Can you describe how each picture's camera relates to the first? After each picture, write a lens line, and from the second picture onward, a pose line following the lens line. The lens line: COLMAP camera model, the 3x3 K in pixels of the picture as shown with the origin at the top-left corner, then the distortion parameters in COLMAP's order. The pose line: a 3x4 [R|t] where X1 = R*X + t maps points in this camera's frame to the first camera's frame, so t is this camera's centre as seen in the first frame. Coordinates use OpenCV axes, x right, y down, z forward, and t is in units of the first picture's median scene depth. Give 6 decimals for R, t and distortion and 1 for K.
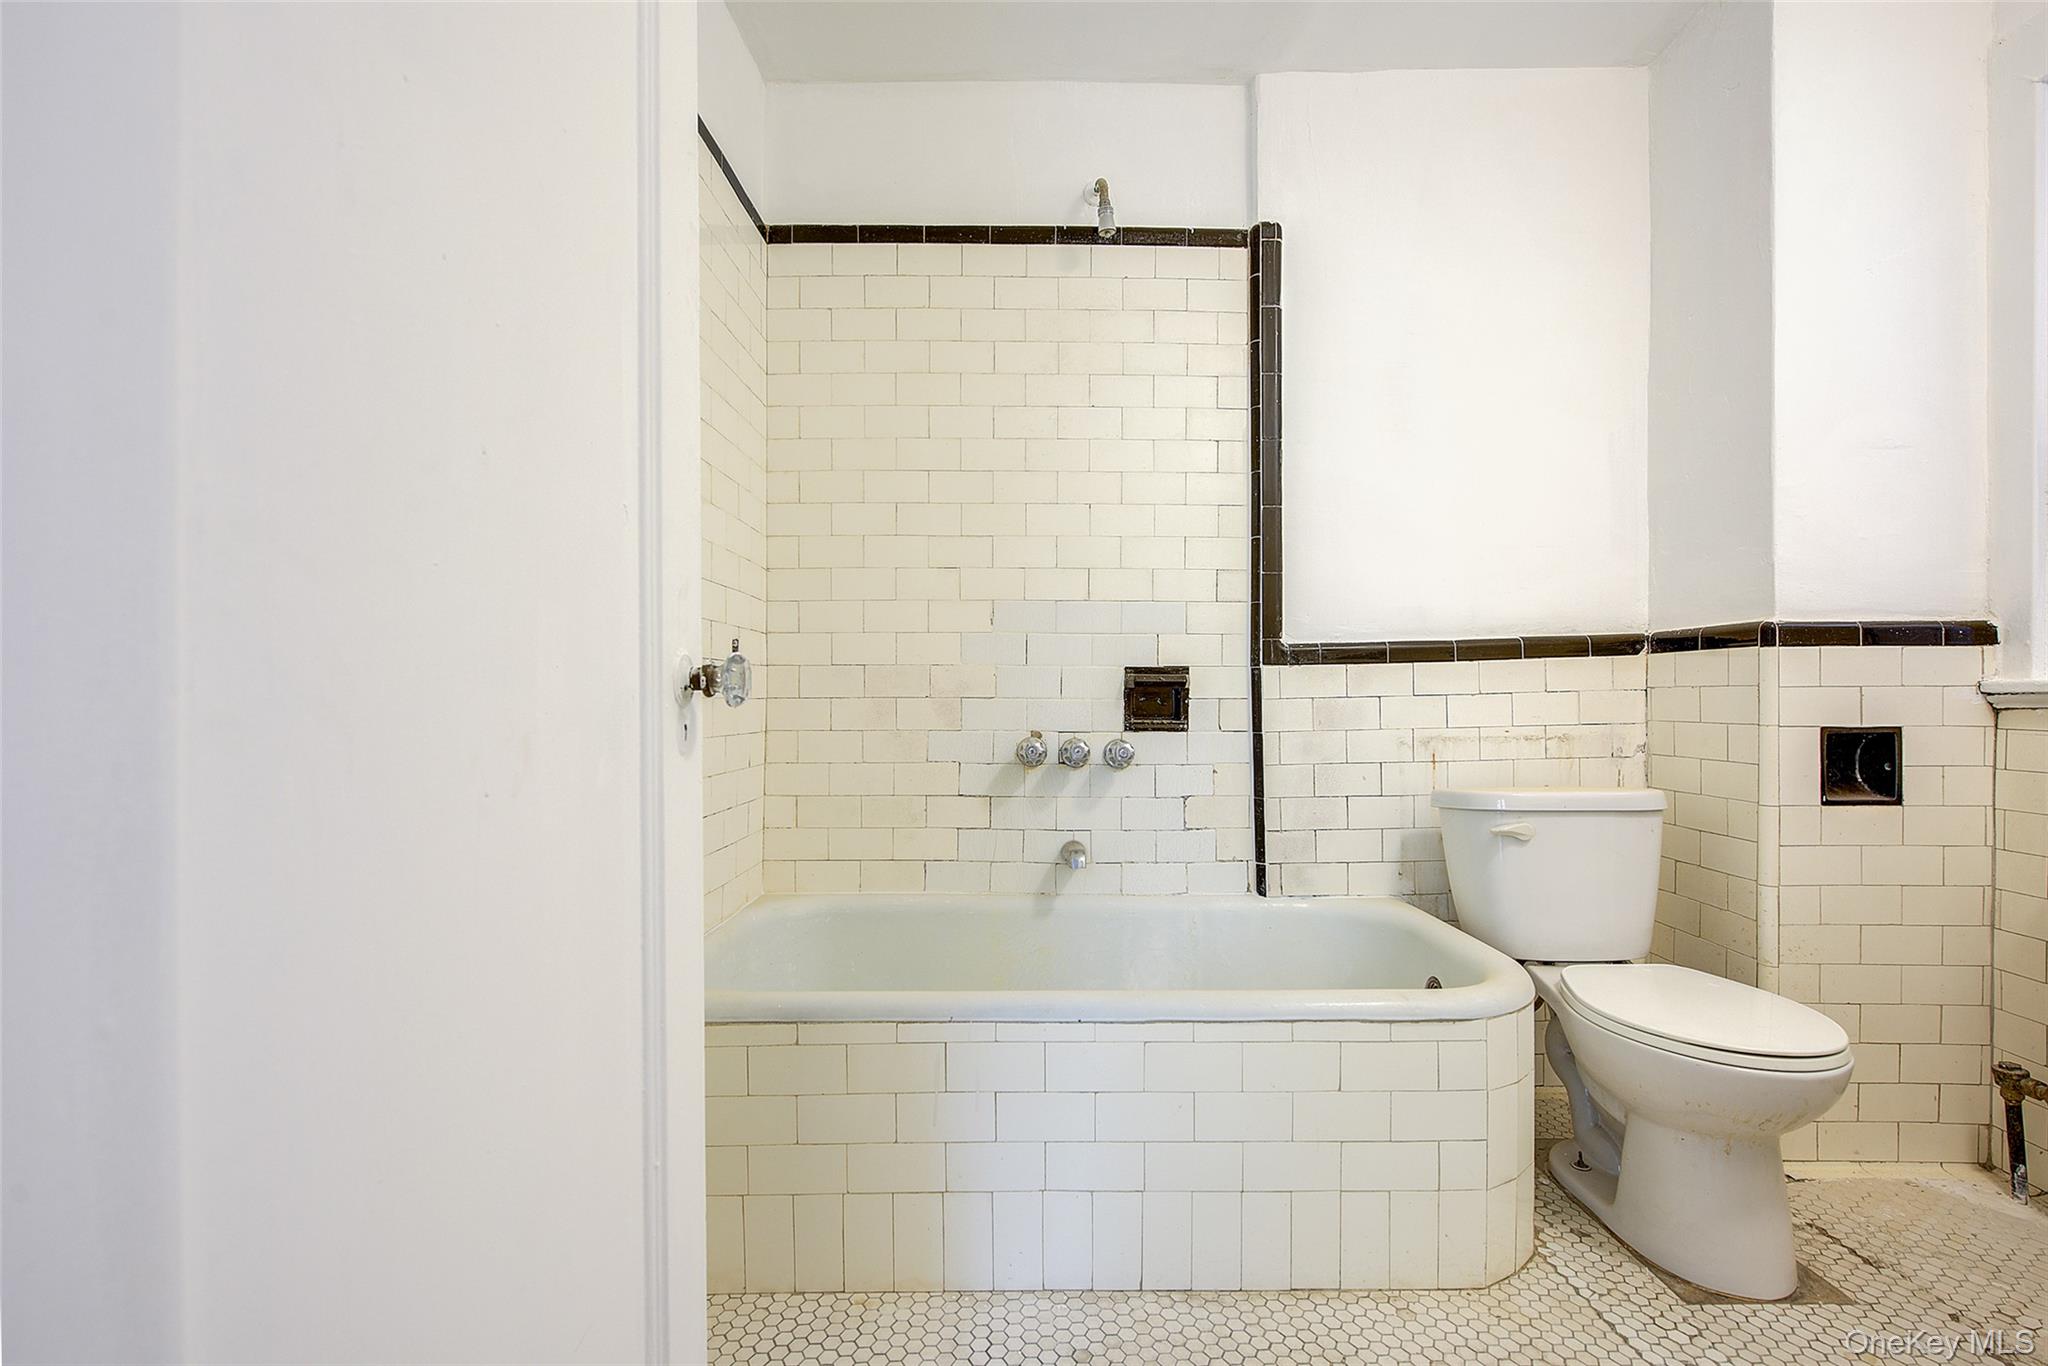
lens RADIAL K [[910.6, 0, 1022.9], [0, 910.6, 699.7], [0, 0, 1]] dist [0.000683, 0.000183]
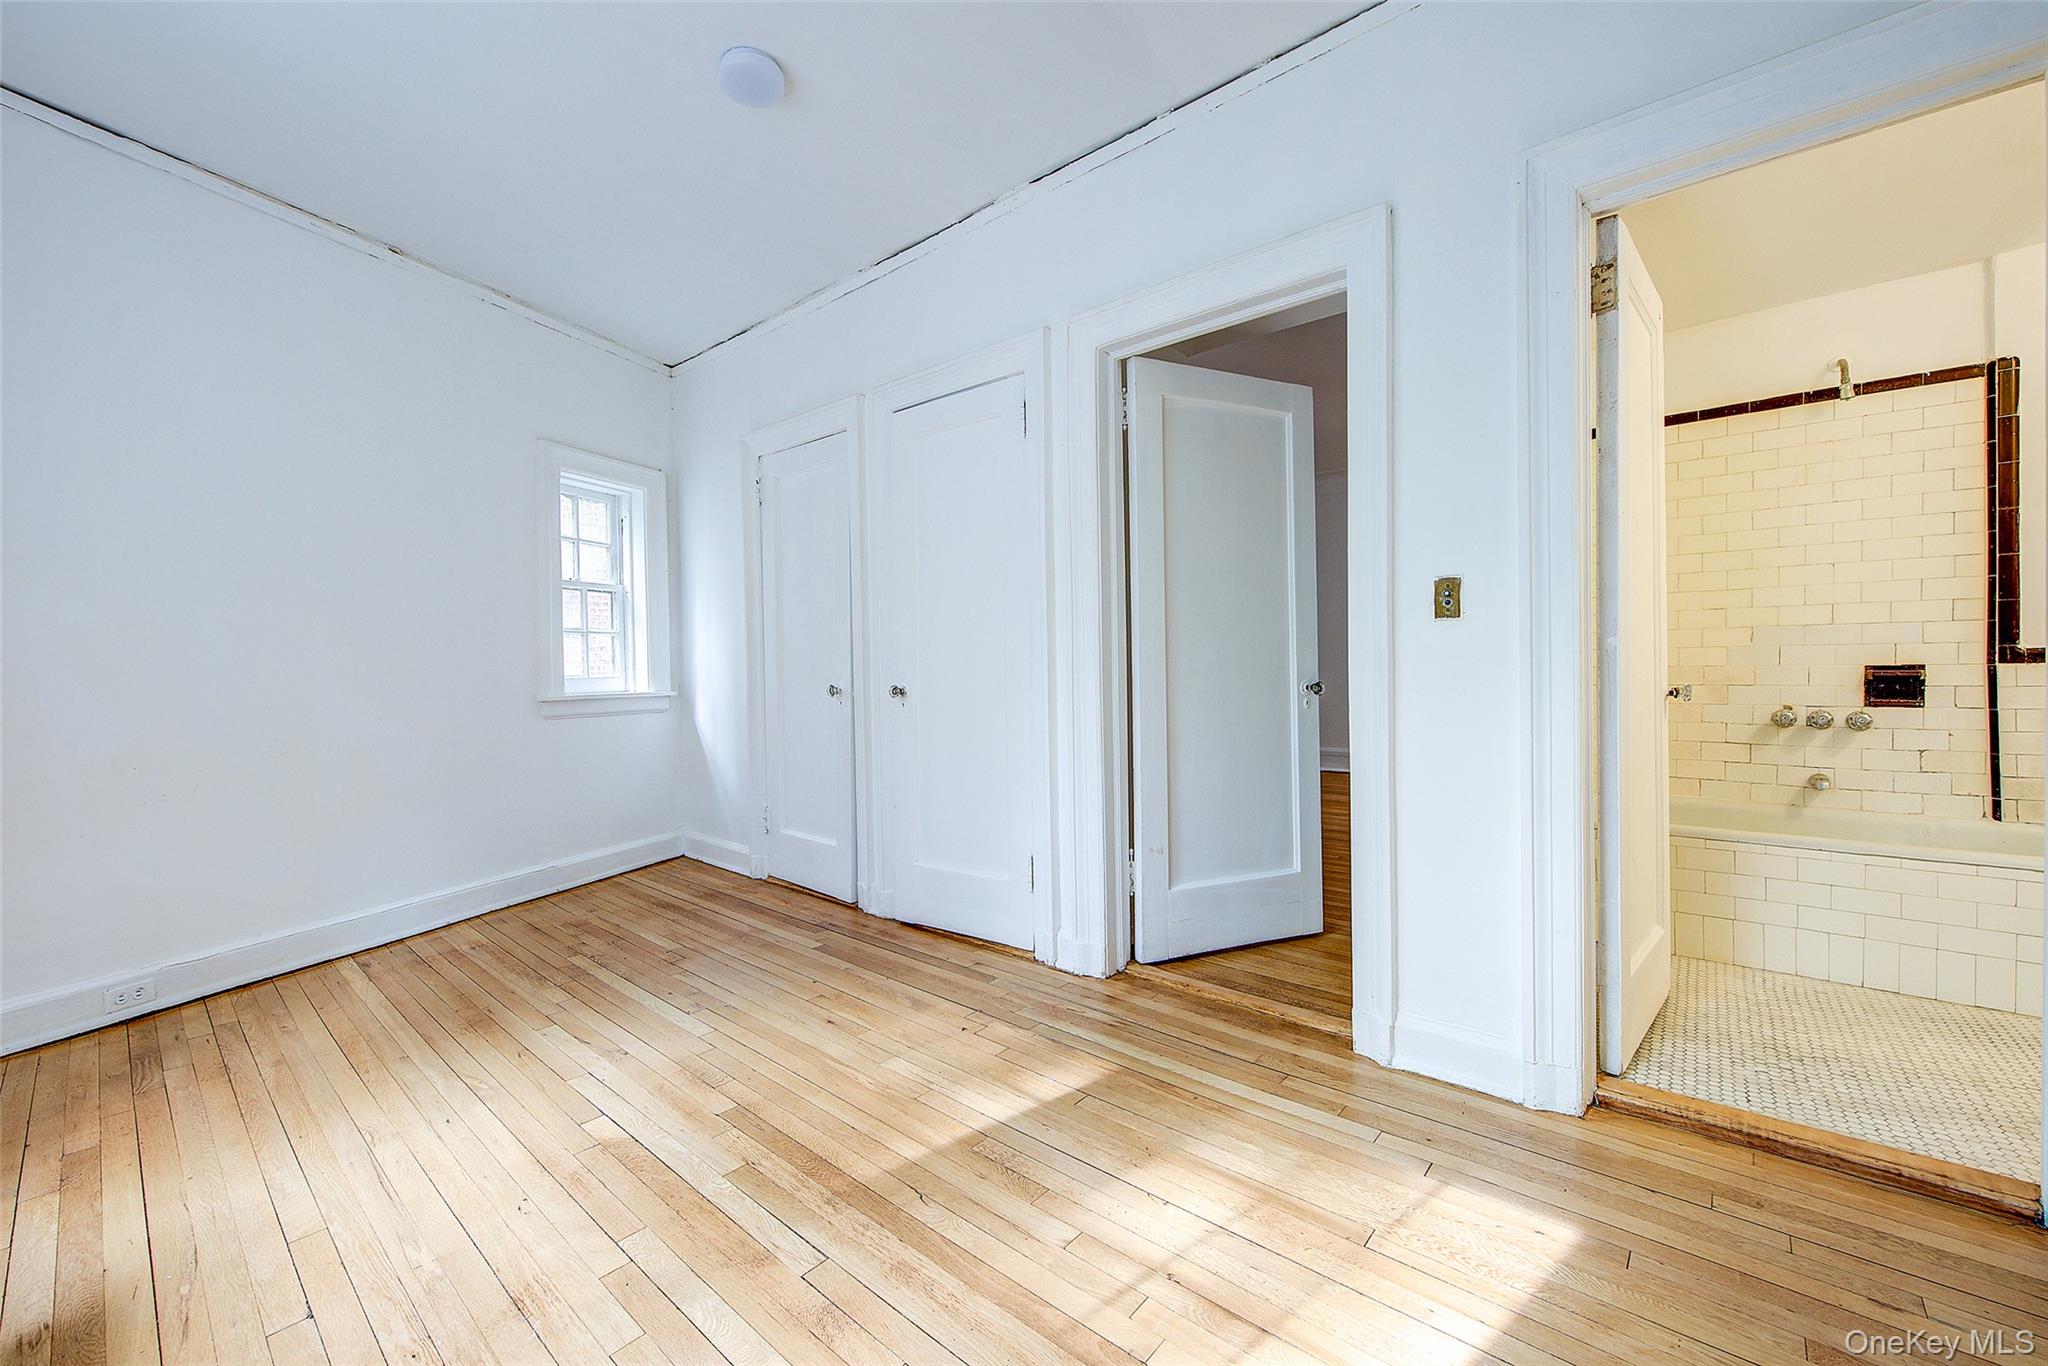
lens RADIAL K [[806.7, 0, 1036.4], [0, 806.7, 680.3], [0, 0, 1]] dist [-0.001043, -0.000408]
pose [[0.750906, -0.001360, -0.660408, -0.043864], [0.012282, 0.999854, 0.011906, -0.045340], [0.660295, -0.017052, 0.750812, -0.997415]]
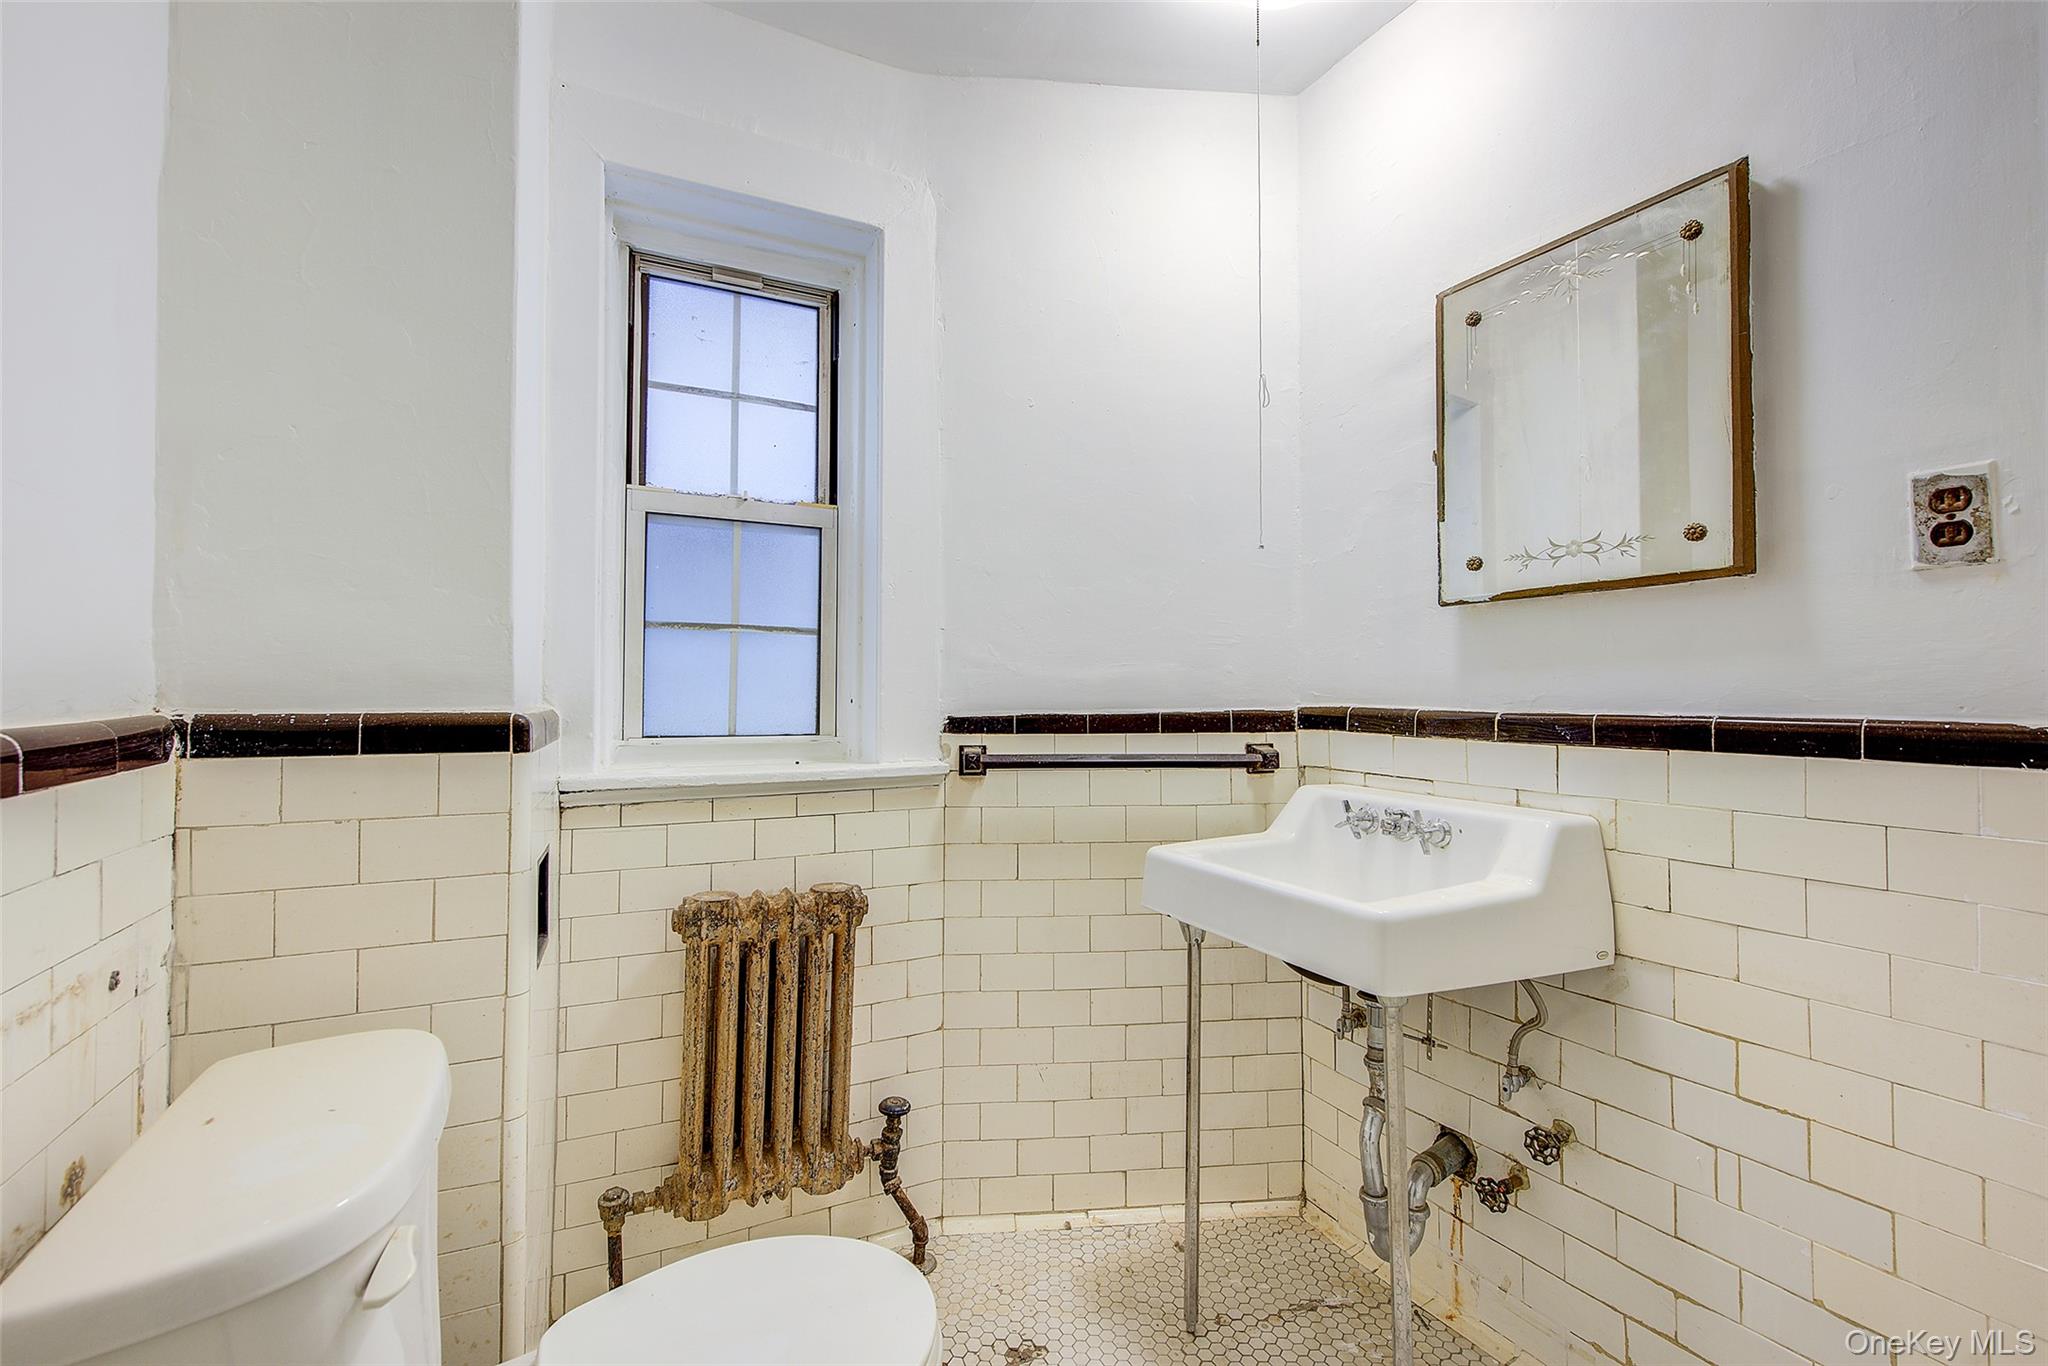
lens RADIAL K [[863.7, 0, 1024.8], [0, 863.7, 680.1], [0, 0, 1]] dist [0.001155, -0.000112]
pose [[-0.441821, 0.018614, 0.896910, 0.074464], [0.002274, 0.999805, -0.019630, -0.082101], [-0.897100, -0.006634, -0.441777, 0.798152]]
